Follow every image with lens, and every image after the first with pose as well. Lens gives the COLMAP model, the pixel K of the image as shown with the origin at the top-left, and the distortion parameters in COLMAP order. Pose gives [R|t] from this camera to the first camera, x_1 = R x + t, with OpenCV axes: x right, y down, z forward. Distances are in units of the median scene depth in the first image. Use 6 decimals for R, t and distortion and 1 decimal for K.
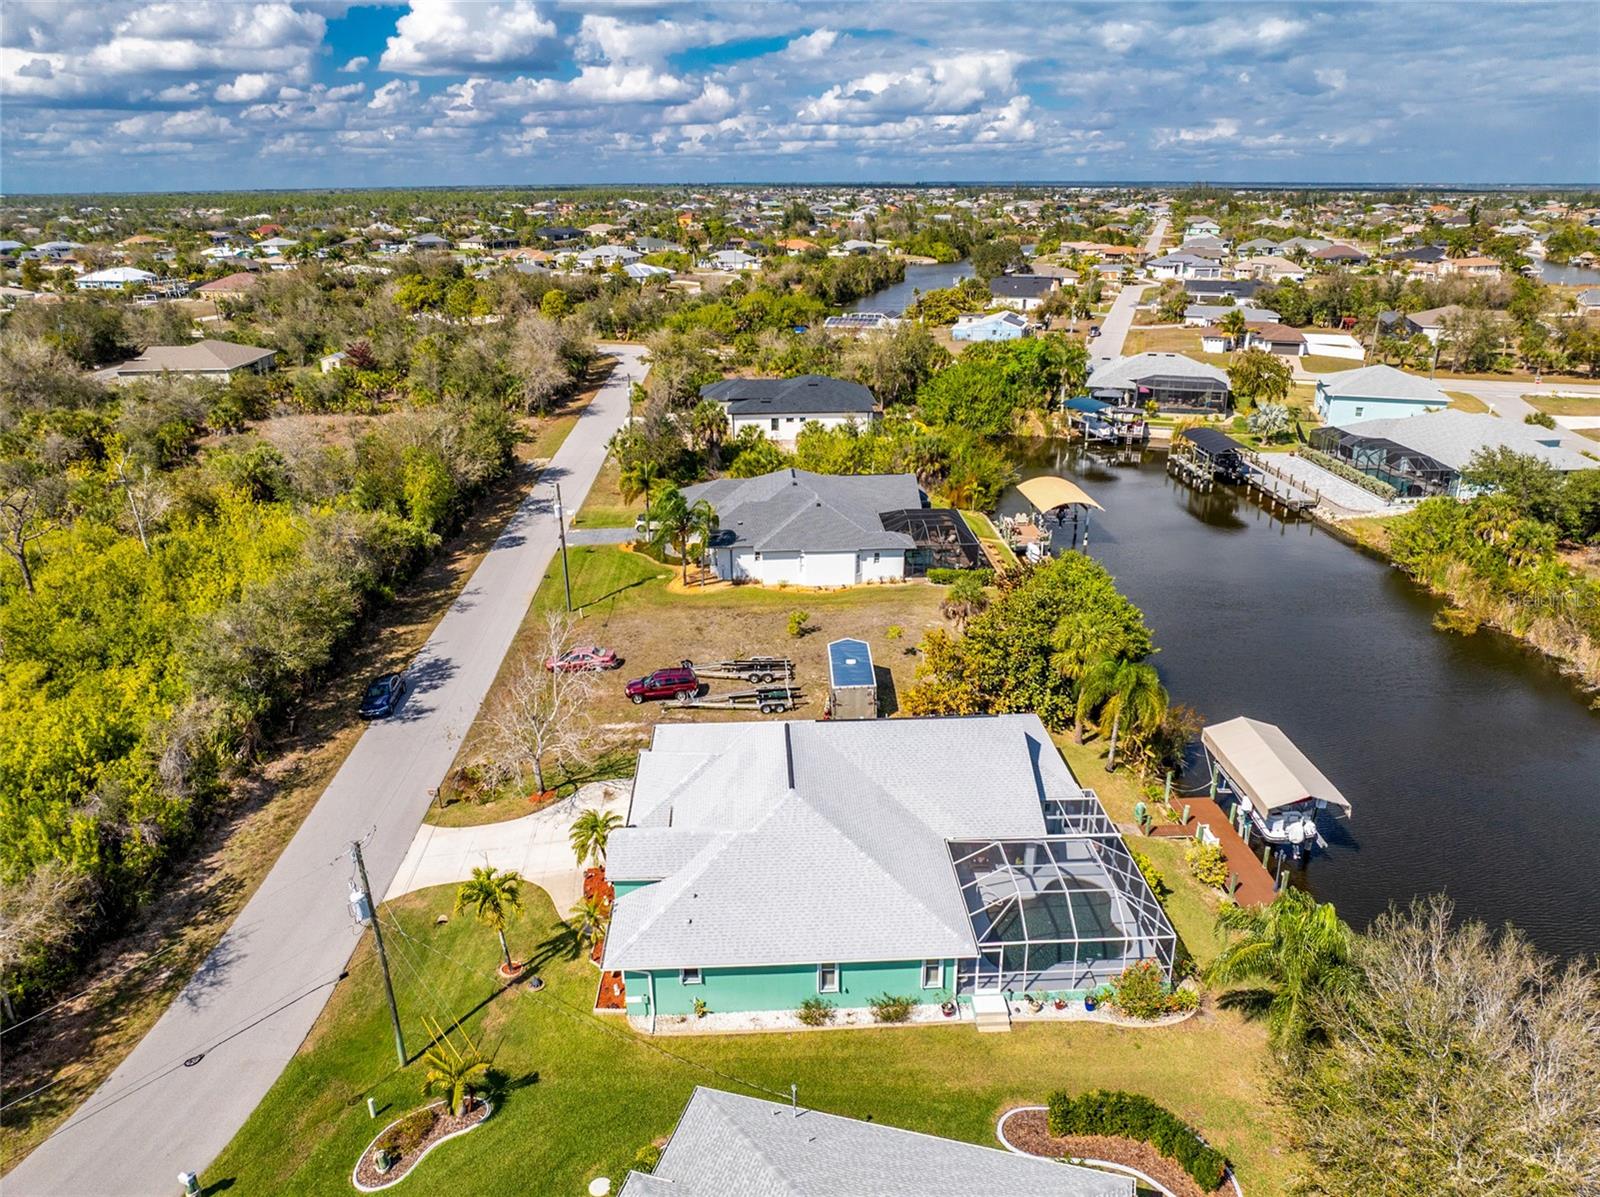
lens RADIAL K [[1126.9, 0, 817.8], [0, 1126.9, 598.3], [0, 0, 1]] dist [-0.066292, 0.034977]
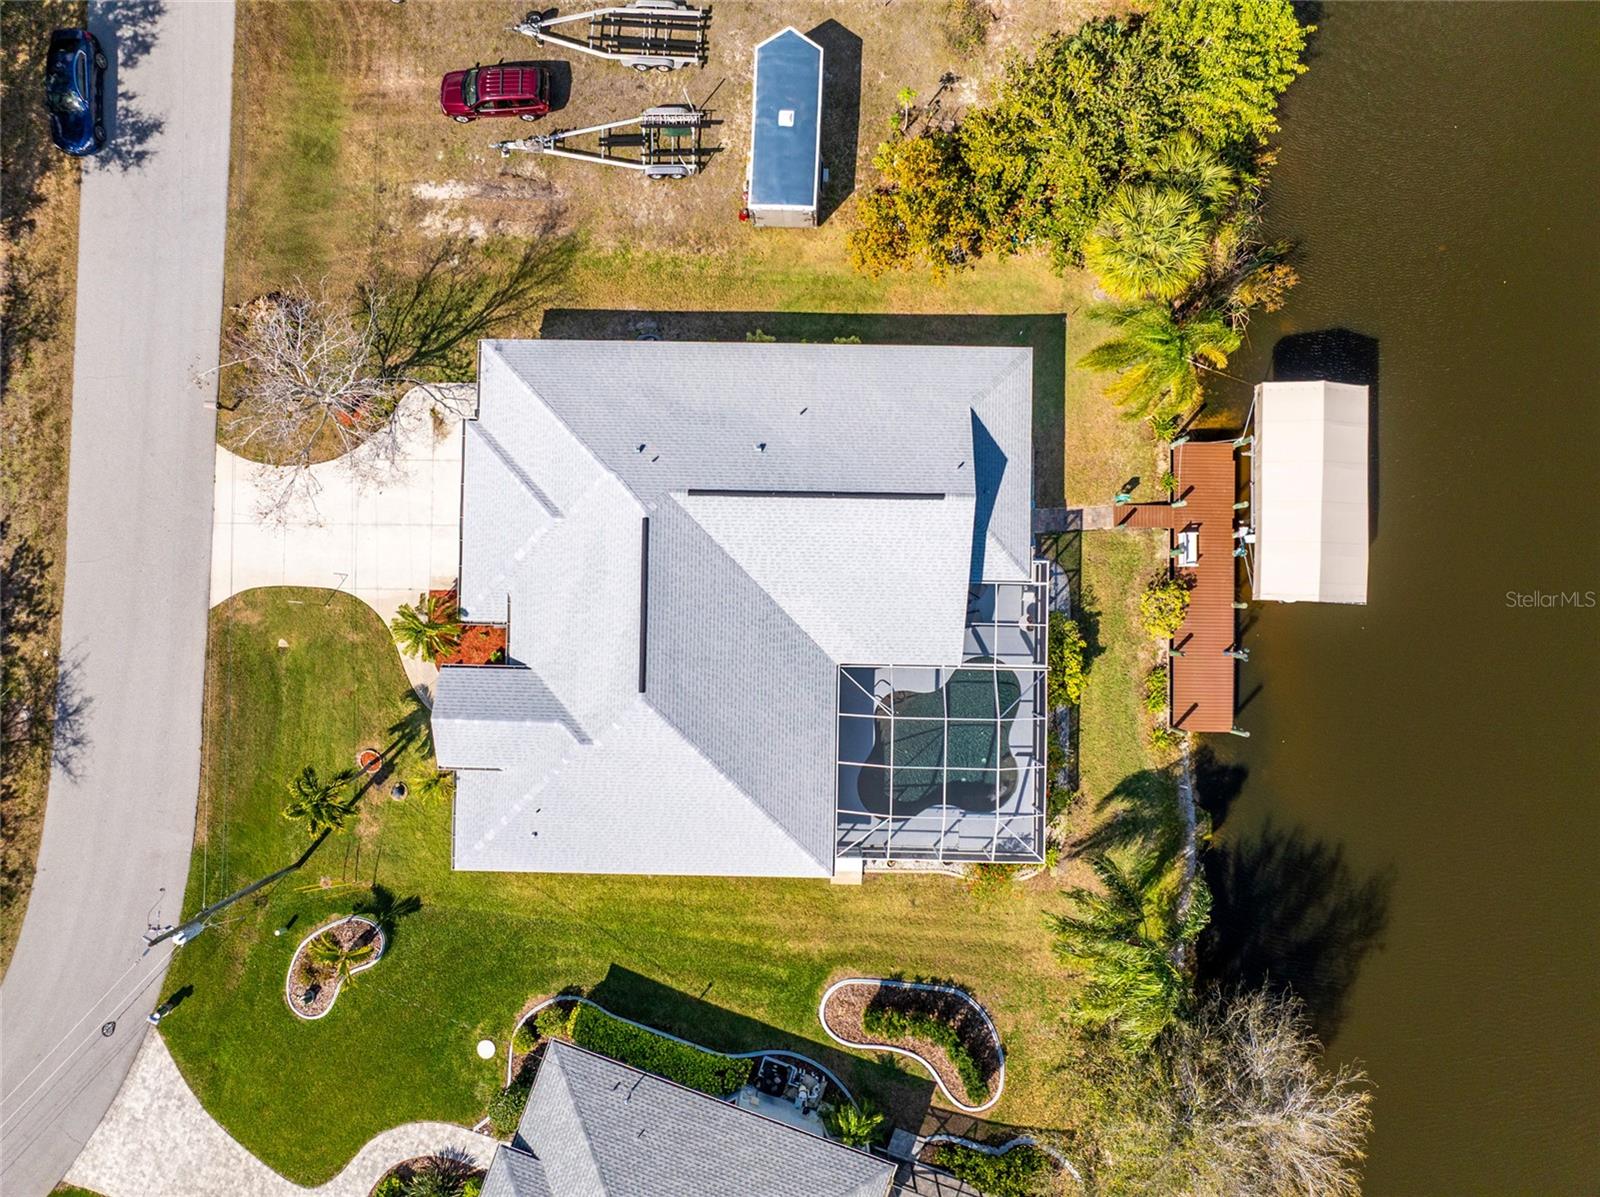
lens RADIAL K [[1127.3, 0, 794.4], [0, 1127.3, 586.5], [0, 0, 1]] dist [-0.038108, 0.004620]
pose [[0.996888, 0.078712, -0.004374, 0.068513], [-0.024989, 0.368138, 0.929435, -0.503753], [0.074768, -0.926434, 0.368959, 0.631608]]
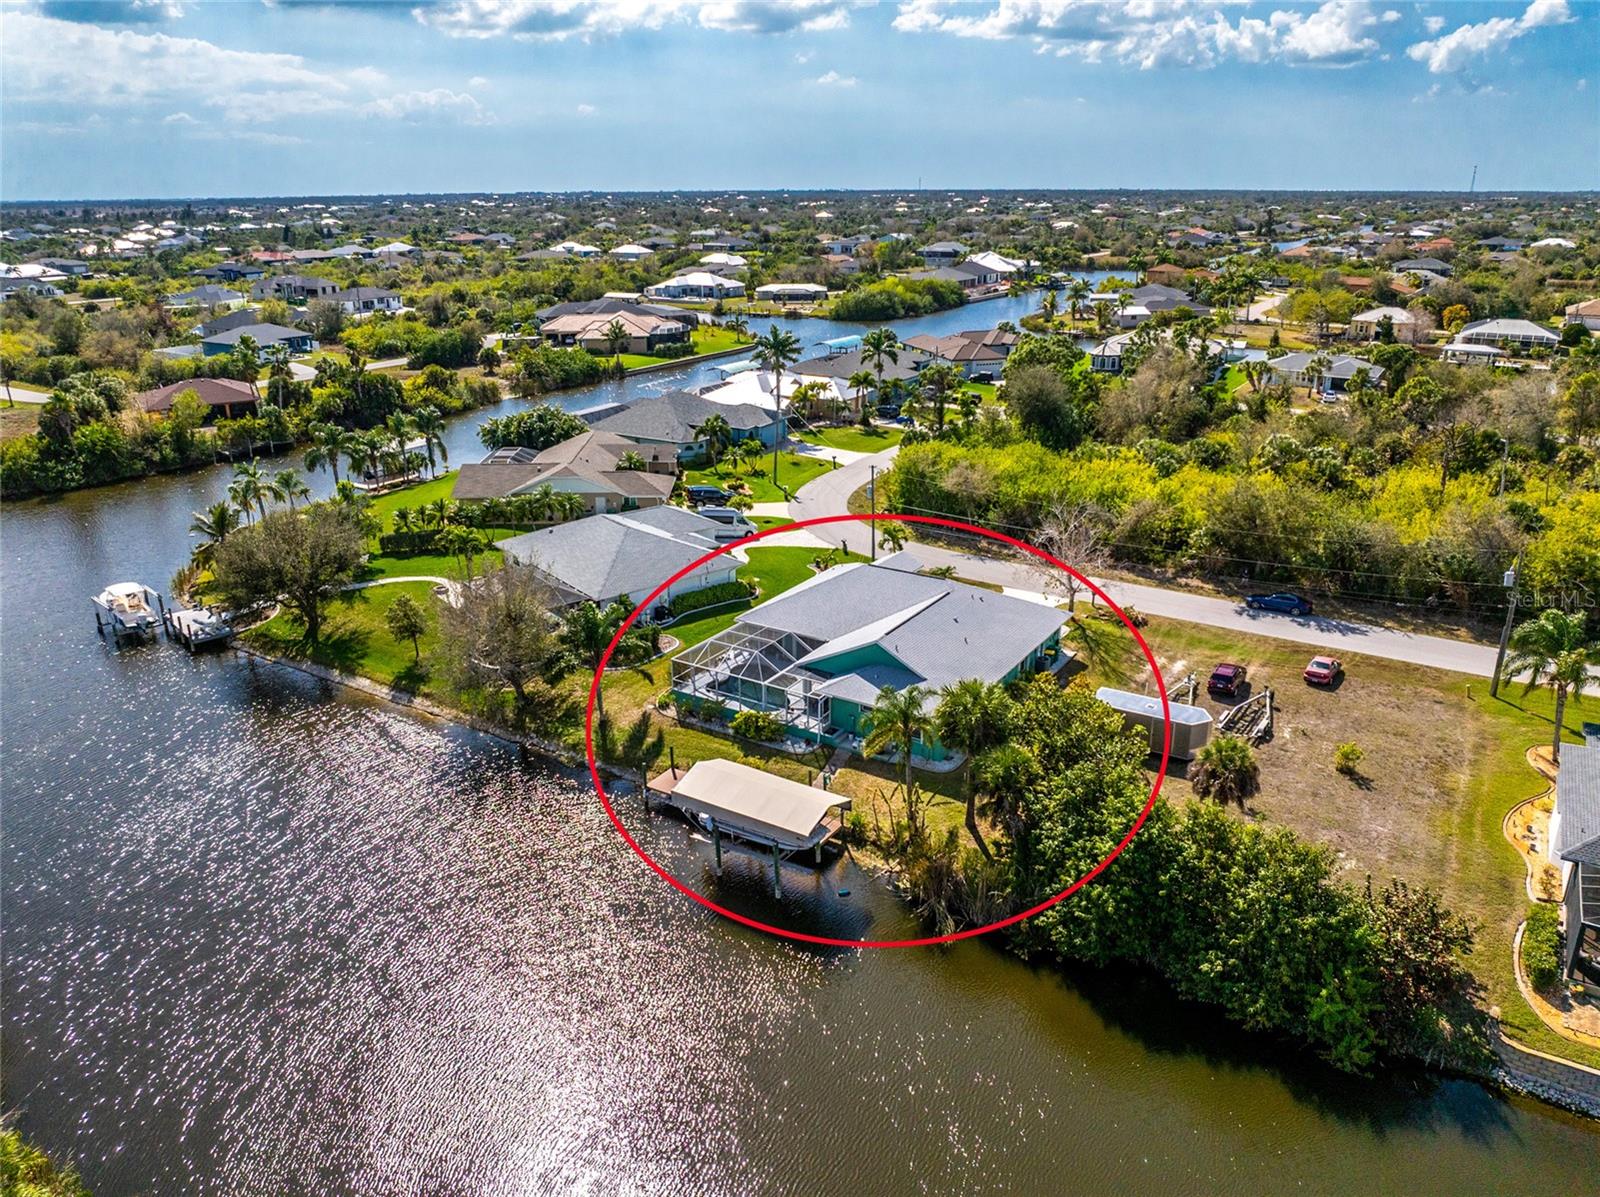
lens RADIAL K [[1127.3, 0, 794.4], [0, 1127.3, 586.5], [0, 0, 1]] dist [-0.038108, 0.004620]
pose [[-0.596870, 0.274226, -0.754020, 1.077538], [-0.270841, 0.815753, 0.511070, -0.515760], [0.755242, 0.509262, -0.412627, 1.321815]]
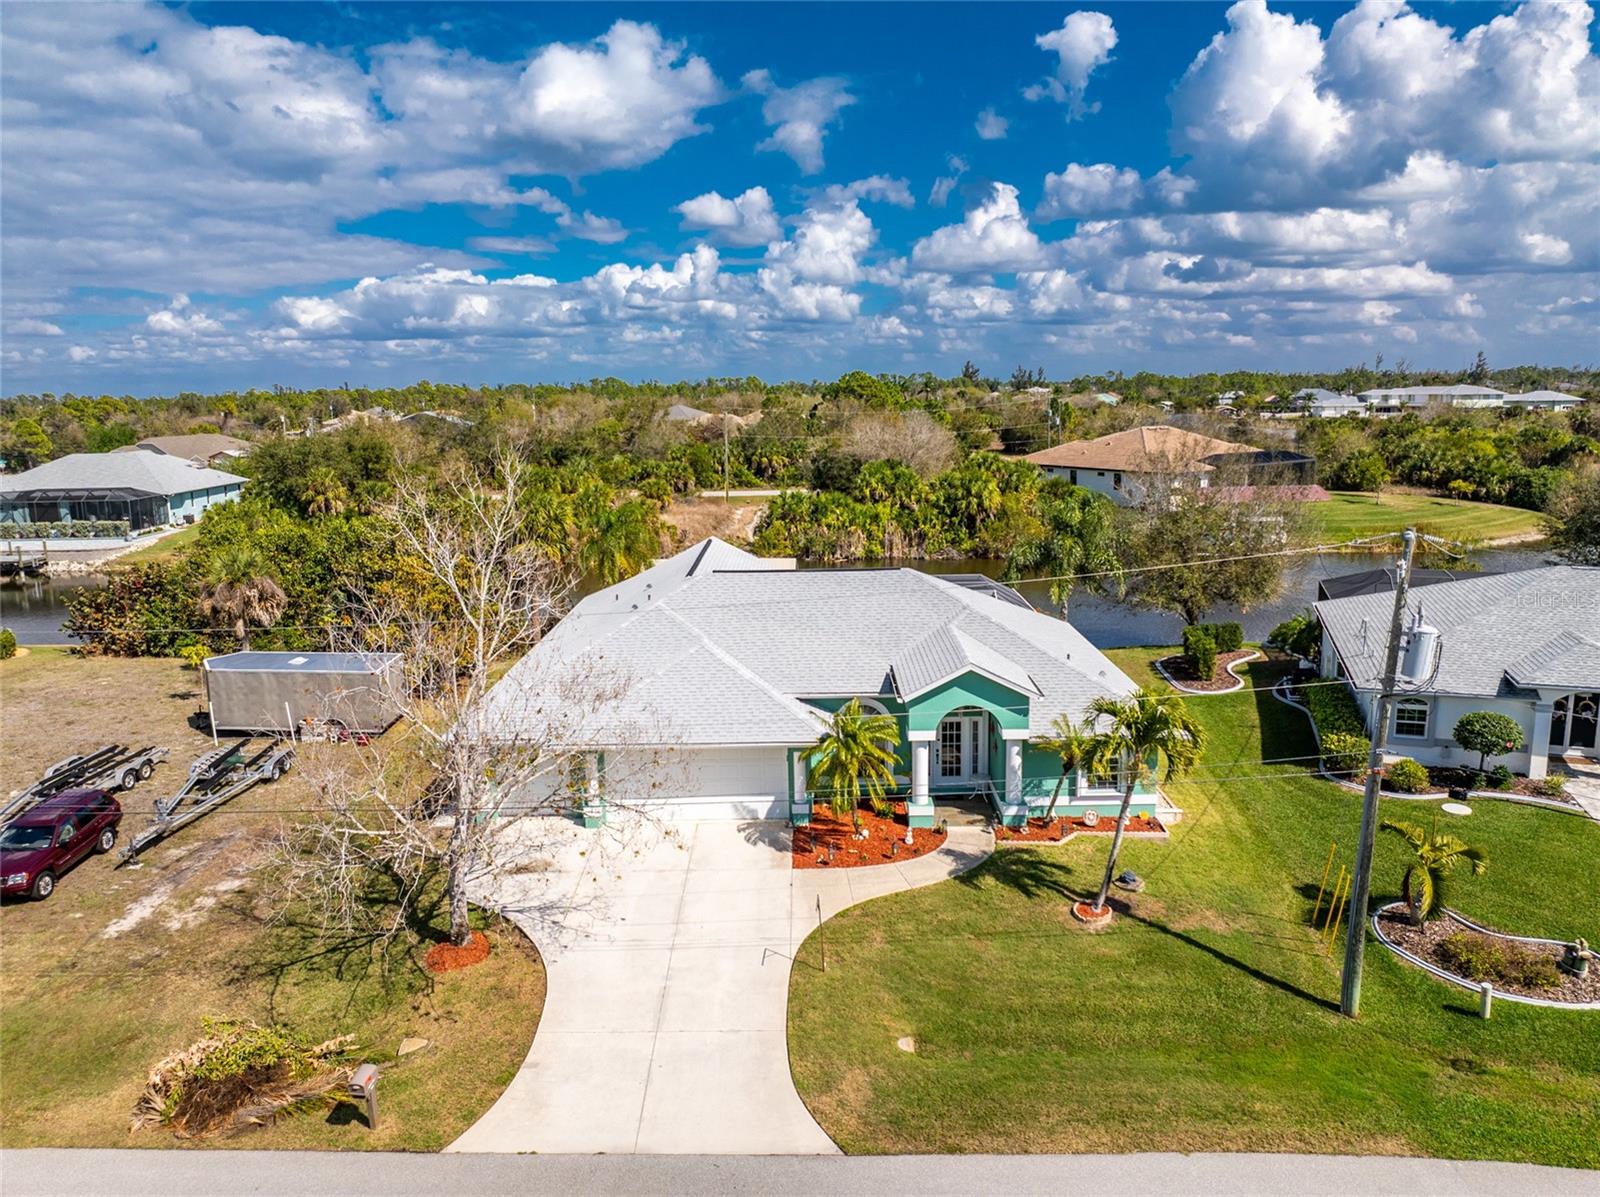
lens RADIAL K [[1130.2, 0, 795.6], [0, 1130.2, 580.2], [0, 0, 1]] dist [-0.048291, 0.022025]
pose [[0.068429, -0.166049, 0.983740, -0.631956], [0.360606, 0.923502, 0.130797, 0.040625], [-0.930205, 0.345793, 0.123073, 0.790977]]
